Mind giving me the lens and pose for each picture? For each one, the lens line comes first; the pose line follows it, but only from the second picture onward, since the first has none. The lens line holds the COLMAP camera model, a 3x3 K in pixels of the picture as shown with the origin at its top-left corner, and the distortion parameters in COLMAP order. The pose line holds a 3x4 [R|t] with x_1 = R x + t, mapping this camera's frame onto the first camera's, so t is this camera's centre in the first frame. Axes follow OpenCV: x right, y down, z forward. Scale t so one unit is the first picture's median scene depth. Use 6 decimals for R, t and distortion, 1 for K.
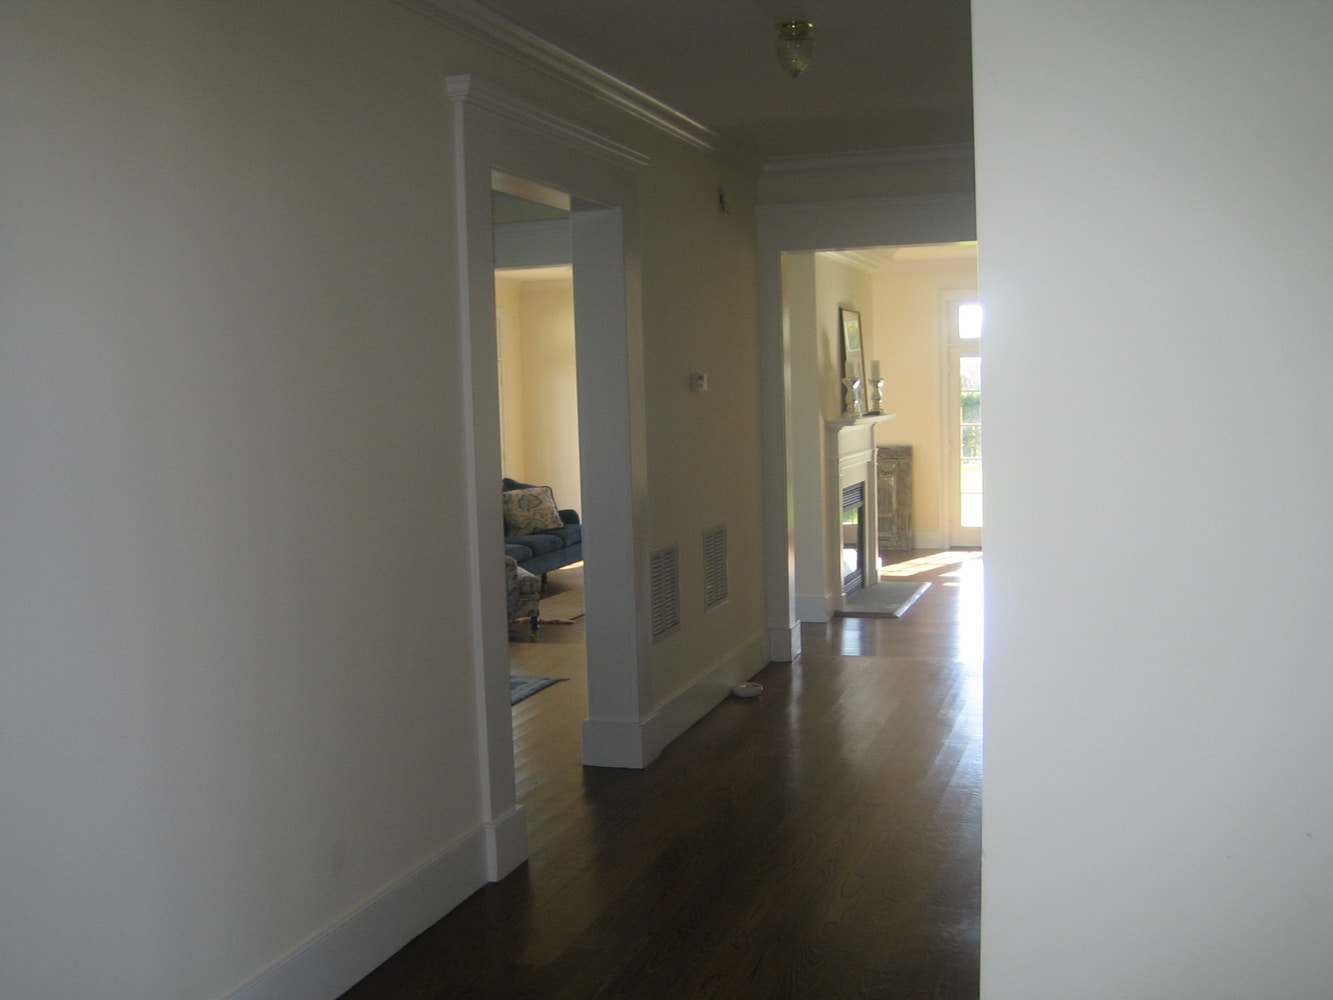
lens RADIAL K [[1401.1, 0, 653.9], [0, 1401.1, 514.3], [0, 0, 1]] dist [-0.156749, 0.207397]
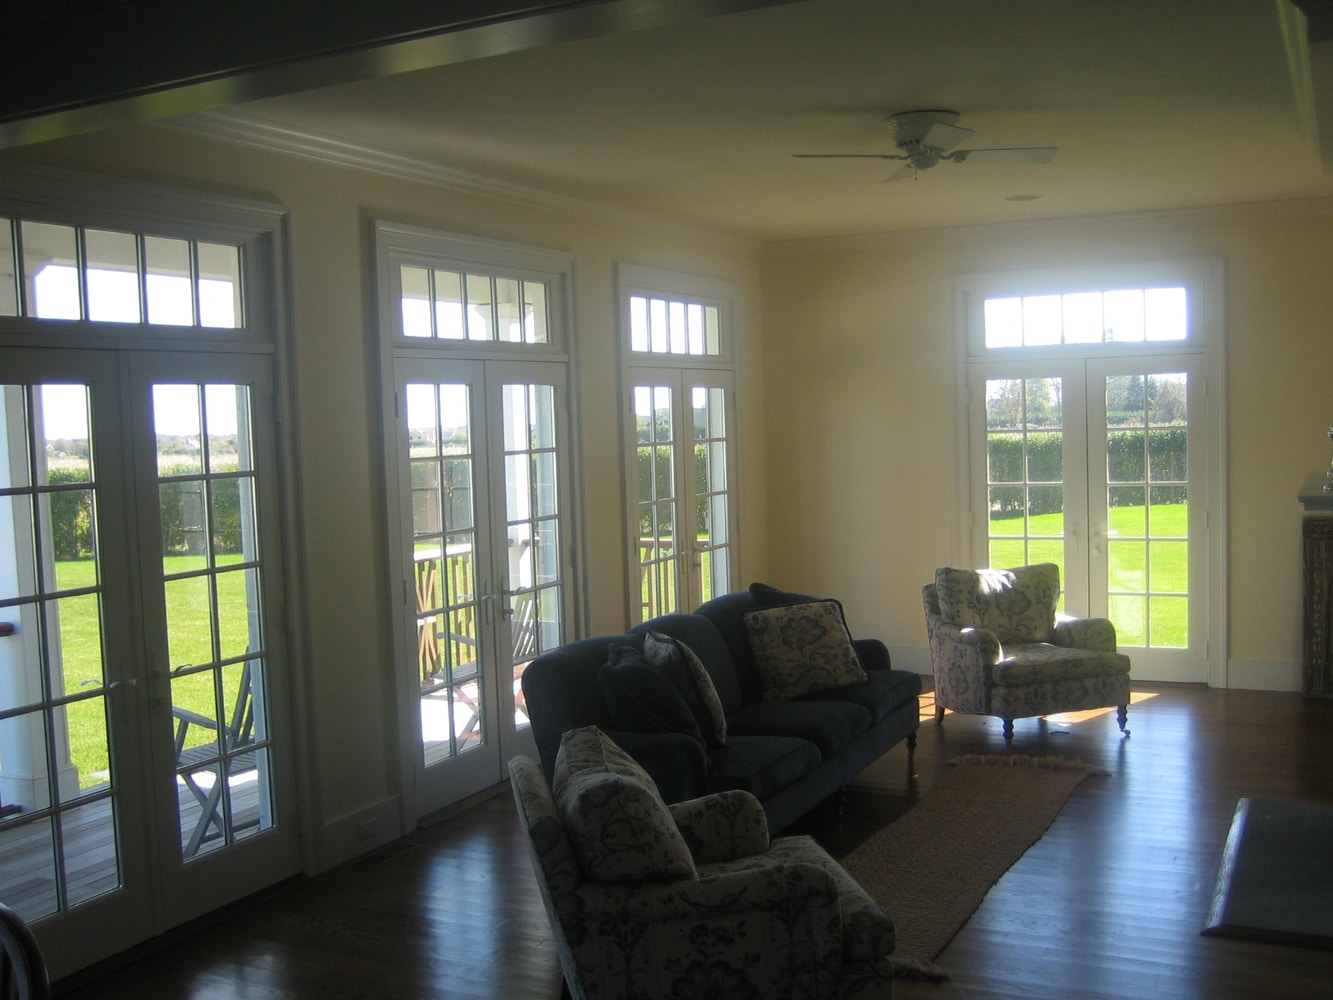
lens RADIAL K [[1401.1, 0, 653.9], [0, 1401.1, 514.3], [0, 0, 1]] dist [-0.156749, 0.207397]
pose [[0.990579, 0.003247, -0.136906, -0.072538], [-0.006400, 0.999724, -0.022597, -0.040628], [0.136794, 0.023261, 0.990326, 0.473118]]
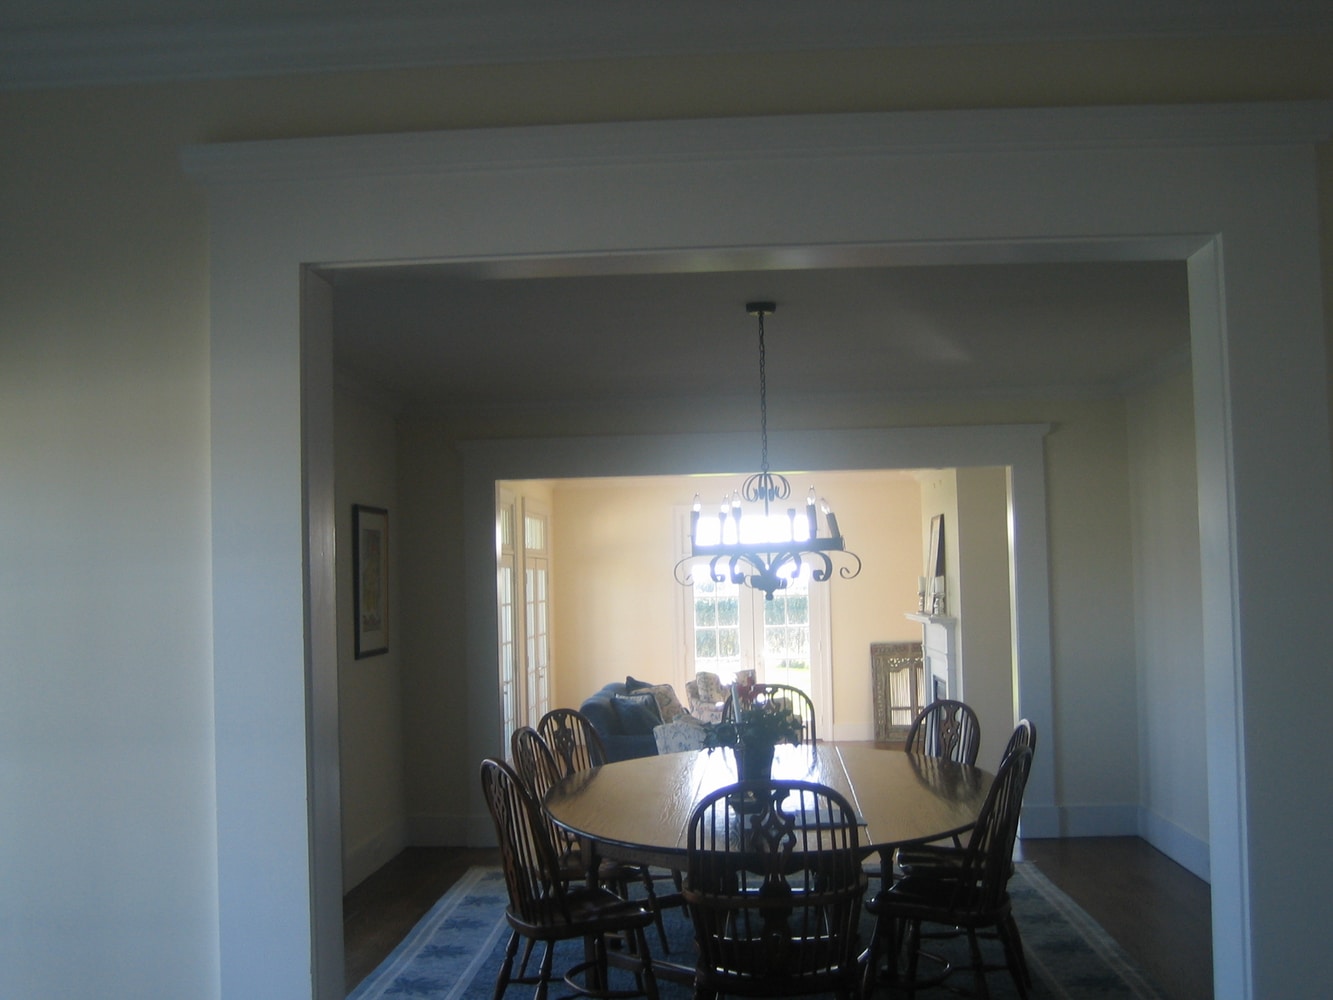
lens RADIAL K [[1401.1, 0, 653.9], [0, 1401.1, 514.3], [0, 0, 1]] dist [-0.156749, 0.207397]
pose [[0.965576, 0.017518, 0.259529, -0.352831], [0.020954, 0.989249, -0.144734, 0.004184], [-0.259274, 0.145190, 0.954828, 0.035567]]
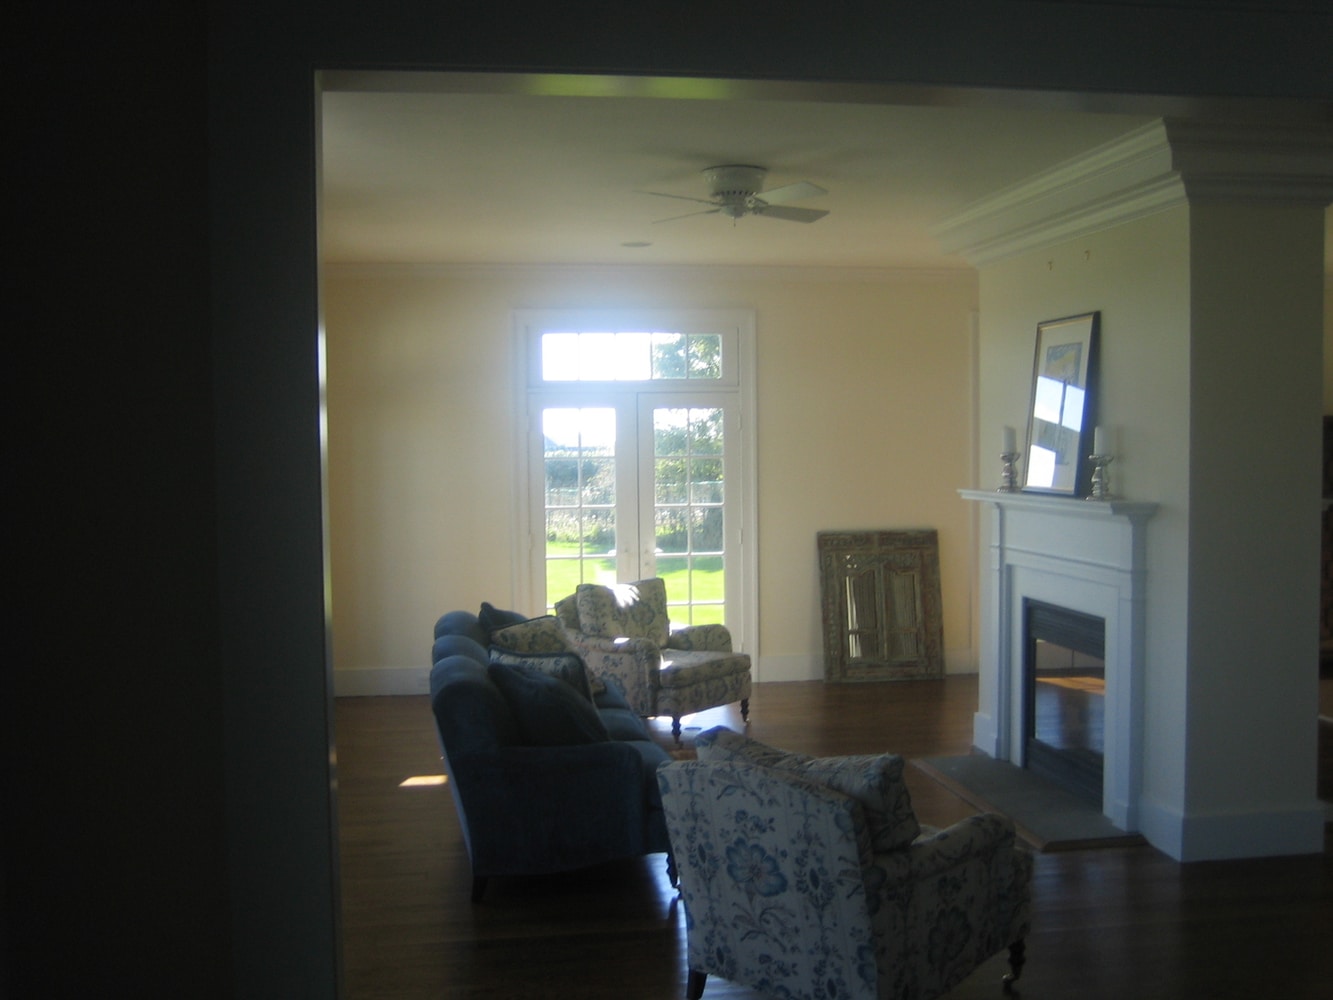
lens RADIAL K [[1401.1, 0, 653.9], [0, 1401.1, 514.3], [0, 0, 1]] dist [-0.156749, 0.207397]
pose [[0.887514, -0.007969, 0.460711, -0.300603], [0.030832, 0.998637, -0.042120, -0.035816], [-0.459747, 0.051587, 0.886550, 0.499157]]
